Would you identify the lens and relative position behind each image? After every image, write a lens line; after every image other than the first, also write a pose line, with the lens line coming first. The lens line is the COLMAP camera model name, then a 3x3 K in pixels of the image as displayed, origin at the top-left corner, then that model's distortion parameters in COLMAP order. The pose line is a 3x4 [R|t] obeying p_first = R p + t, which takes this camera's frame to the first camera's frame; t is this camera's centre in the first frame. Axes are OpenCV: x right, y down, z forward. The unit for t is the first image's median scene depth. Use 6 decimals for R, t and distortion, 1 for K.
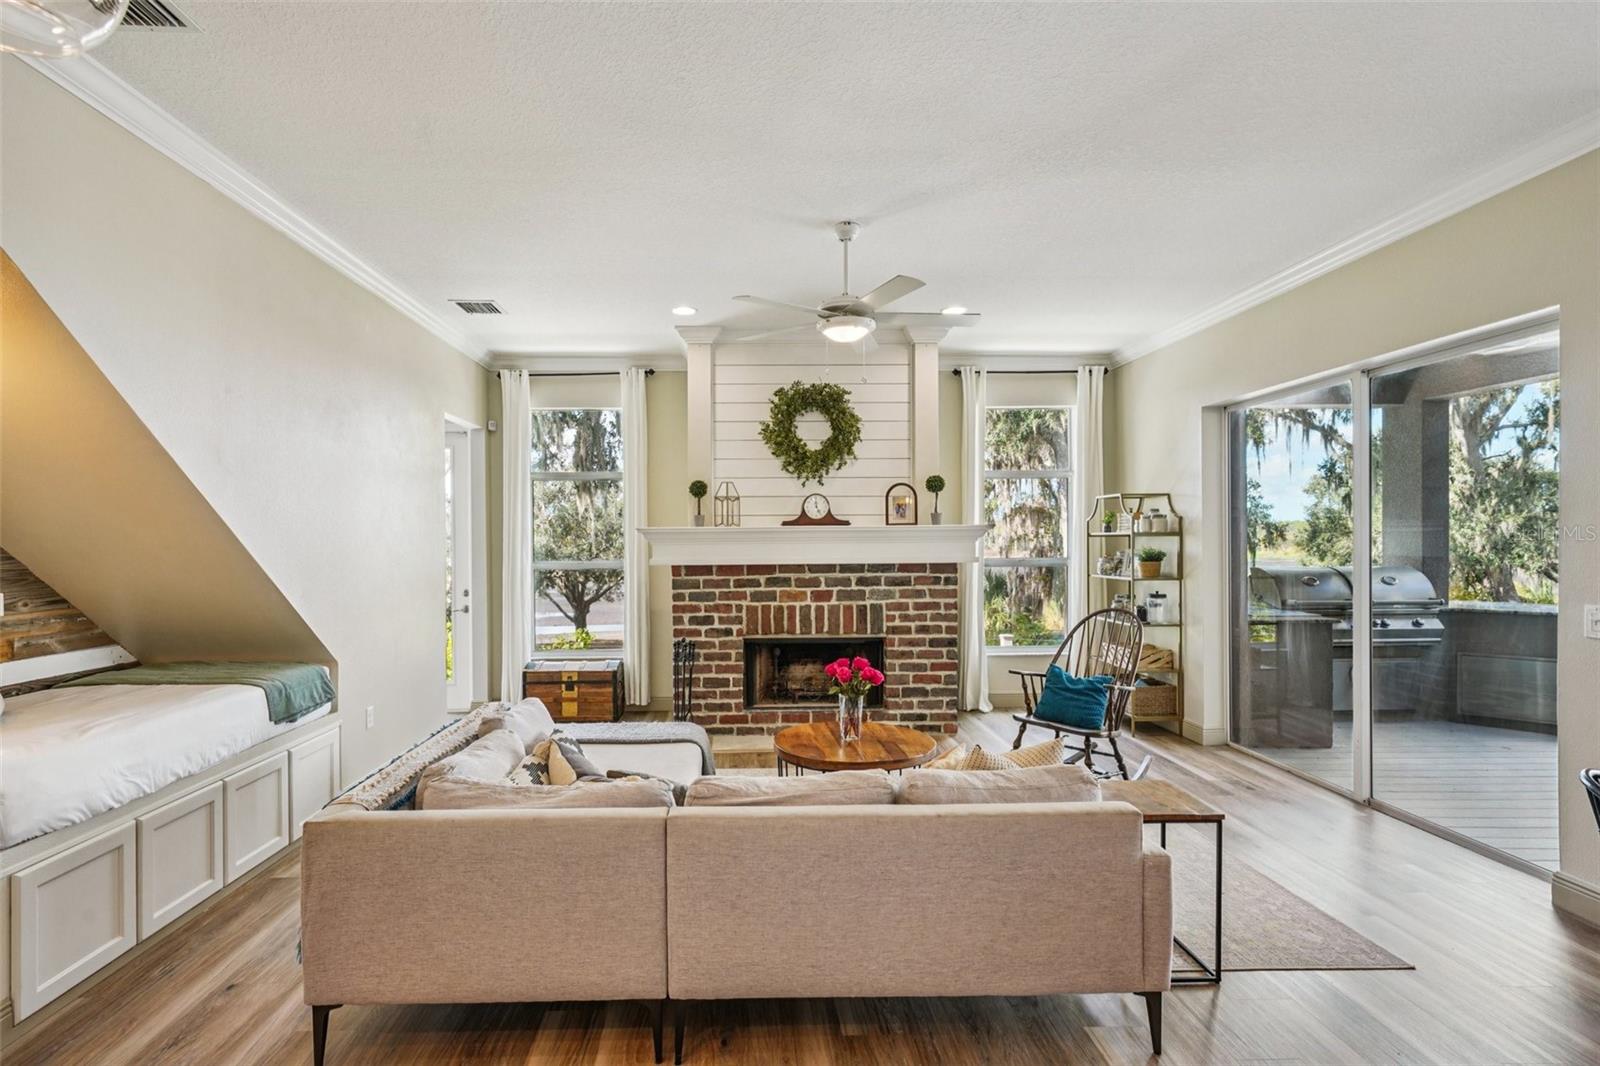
lens RADIAL K [[766.0, 0, 790.7], [0, 766.0, 543.2], [0, 0, 1]] dist [-0.004245, -0.000082]
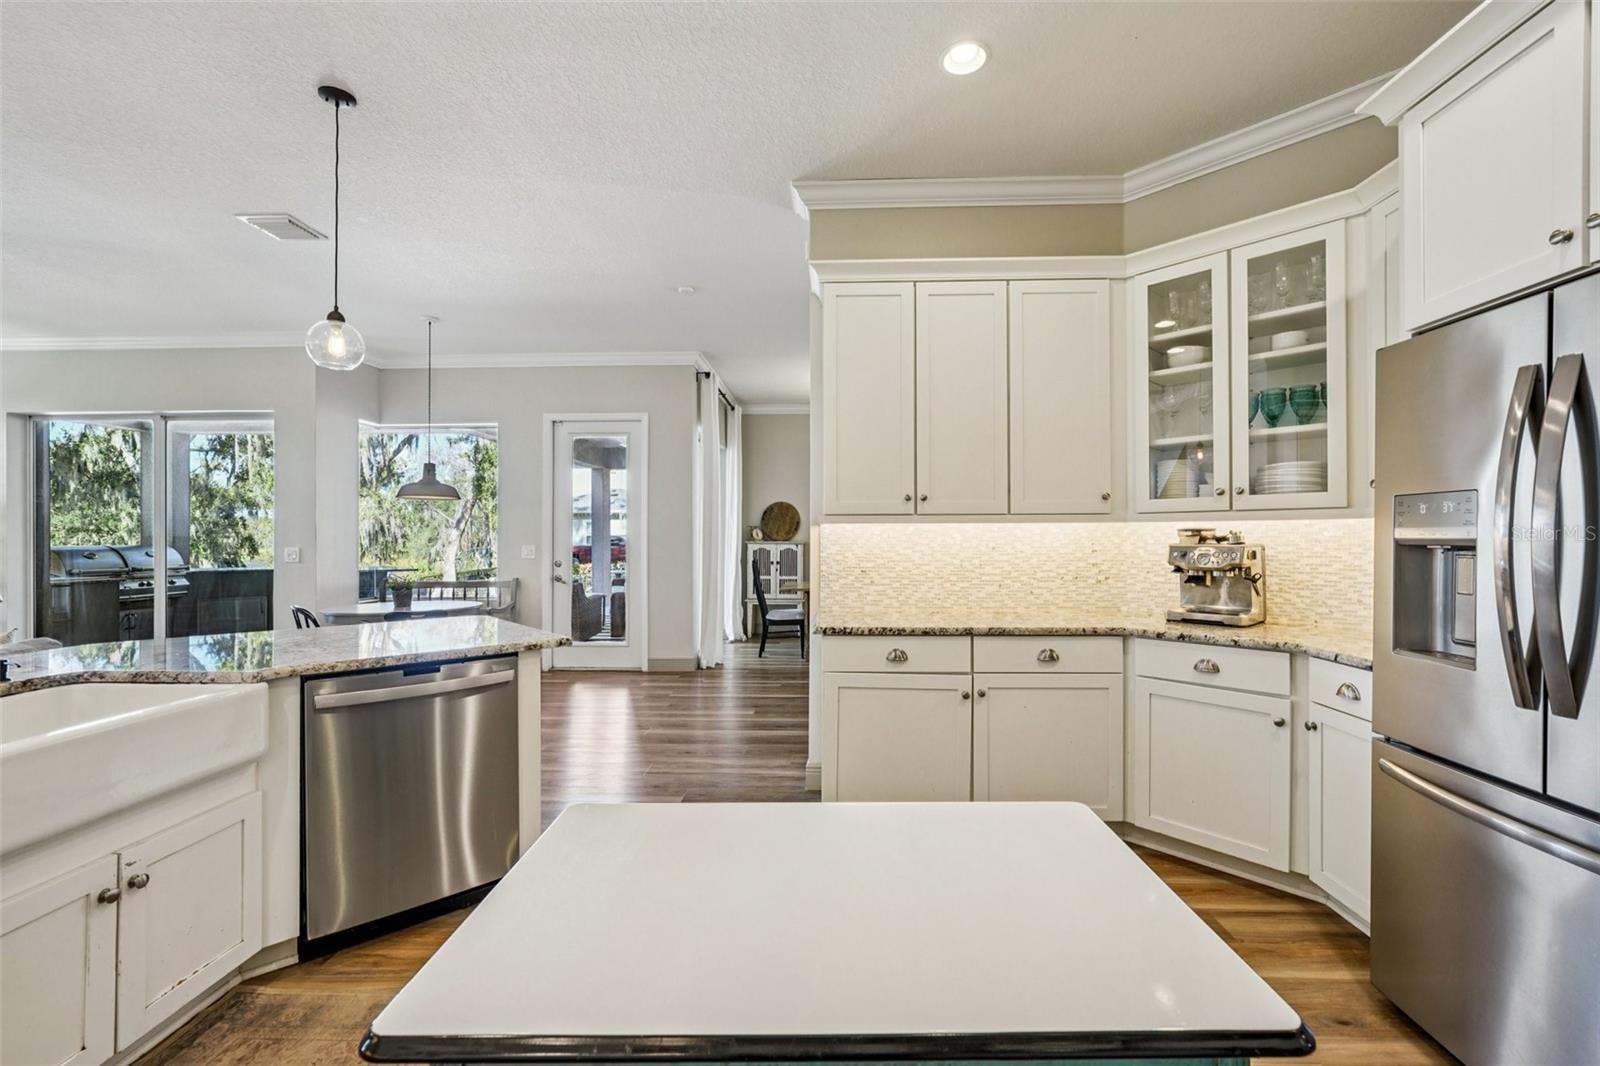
lens RADIAL K [[670.4, 0, 815.5], [0, 670.4, 529.4], [0, 0, 1]] dist [-0.002884, -0.000191]
pose [[0.051029, 0.018271, 0.998530, -0.445522], [0.010887, 0.999763, -0.018850, 0.043101], [-0.998638, 0.011833, 0.050818, -0.342864]]
